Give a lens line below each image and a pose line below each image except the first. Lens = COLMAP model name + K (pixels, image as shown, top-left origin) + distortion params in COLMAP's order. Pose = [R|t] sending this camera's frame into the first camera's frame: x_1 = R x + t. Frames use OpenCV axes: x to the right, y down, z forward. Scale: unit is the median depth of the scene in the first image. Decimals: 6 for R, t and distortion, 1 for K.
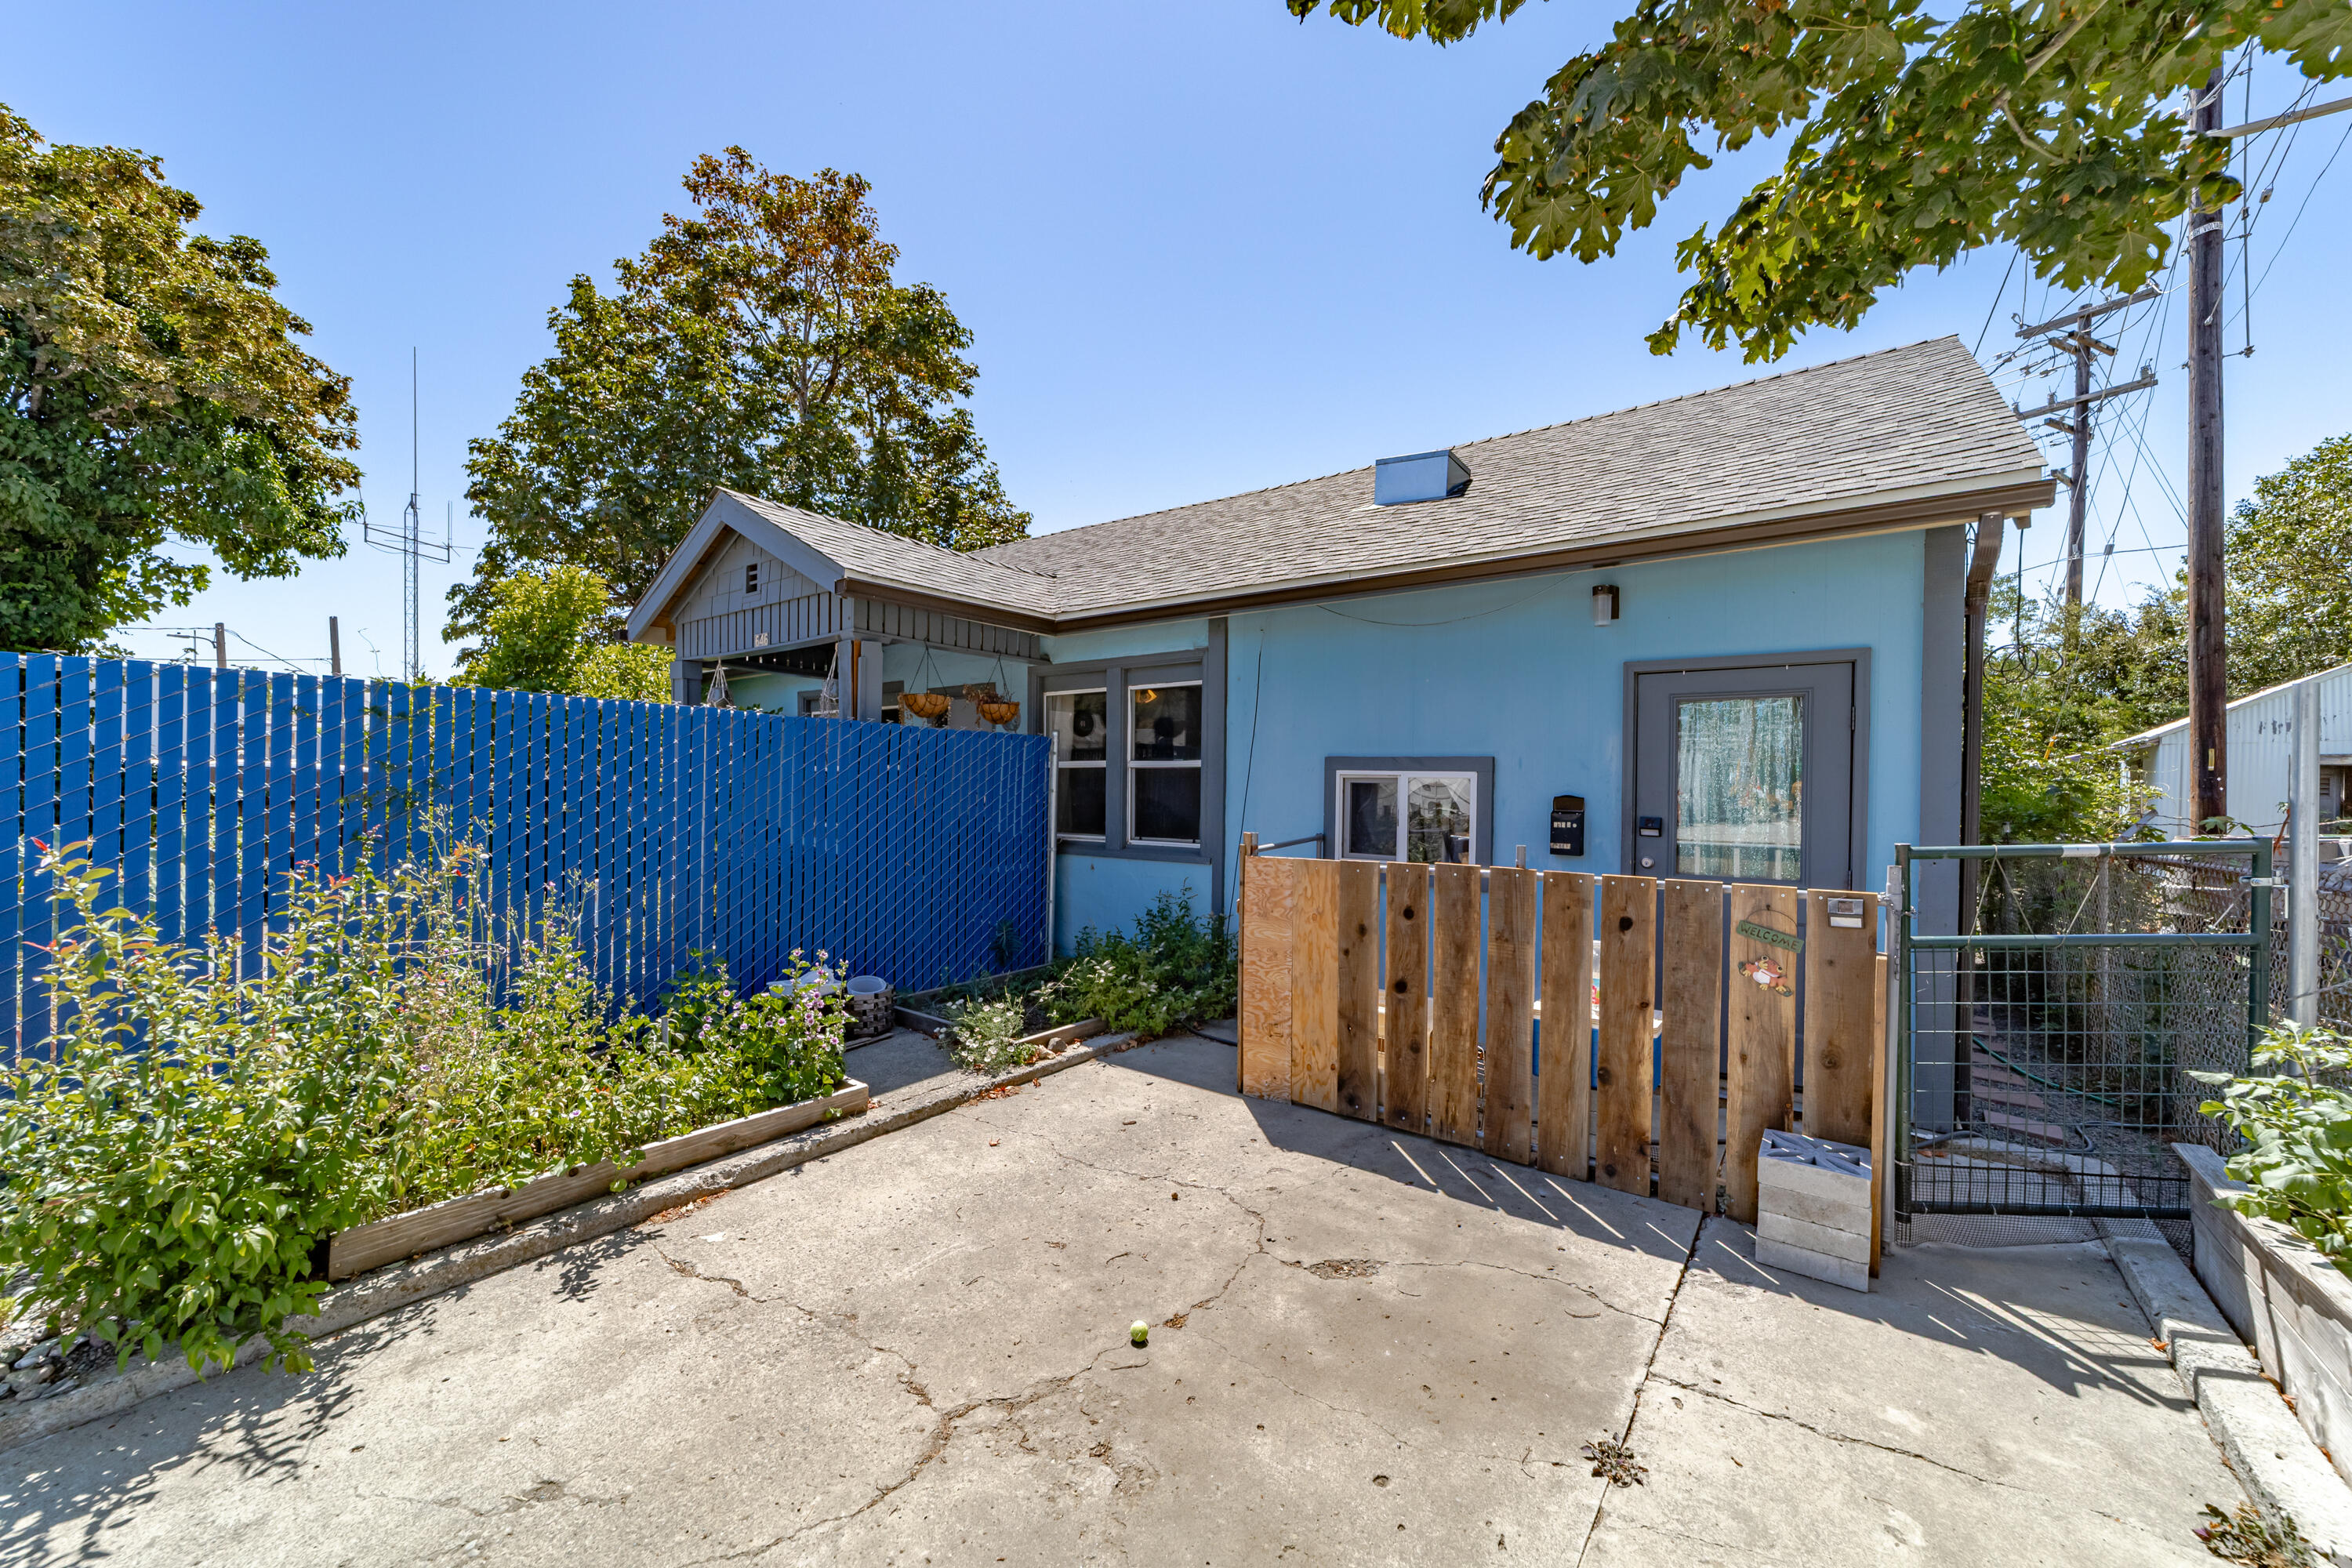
lens RADIAL K [[900.3, 0, 1176.5], [0, 900.3, 797.0], [0, 0, 1]] dist [-0.016225, 0.009284]
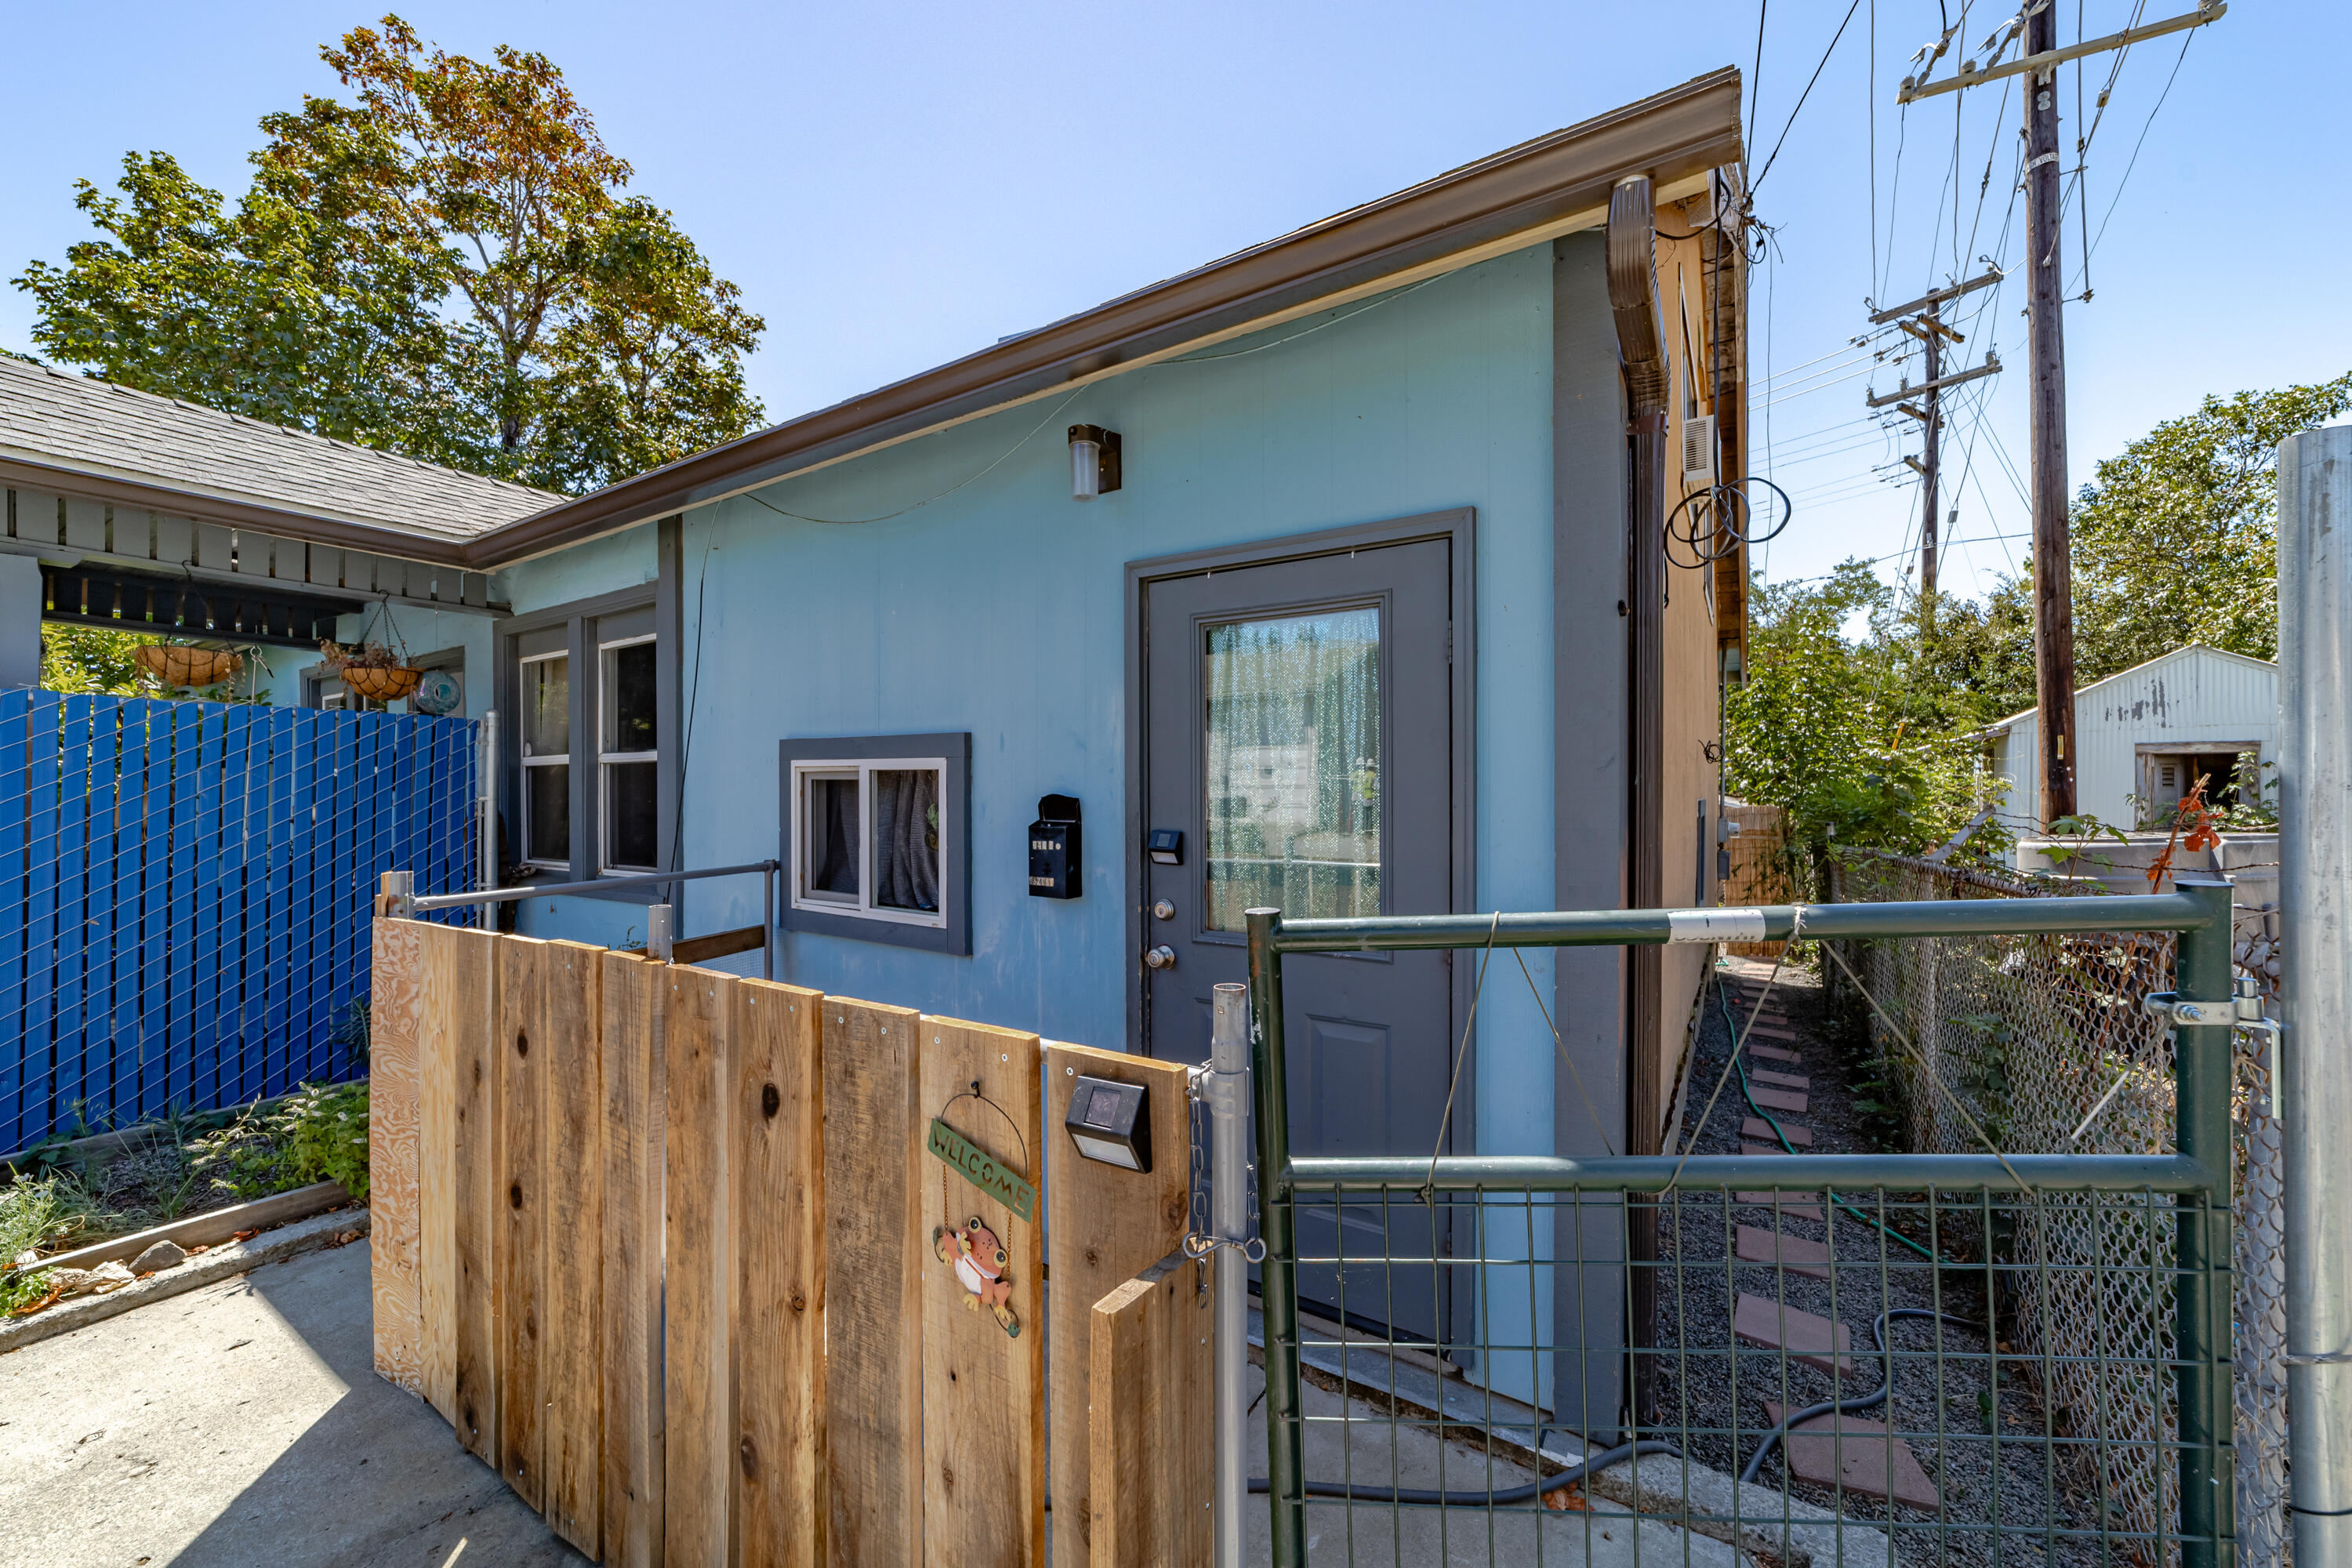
lens RADIAL K [[900.3, 0, 1176.5], [0, 900.3, 797.0], [0, 0, 1]] dist [-0.016225, 0.009284]
pose [[0.996899, -0.012479, 0.077697, 0.148036], [0.012975, 0.999899, -0.005880, 0.001297], [-0.077616, 0.006870, 0.996960, 0.128908]]
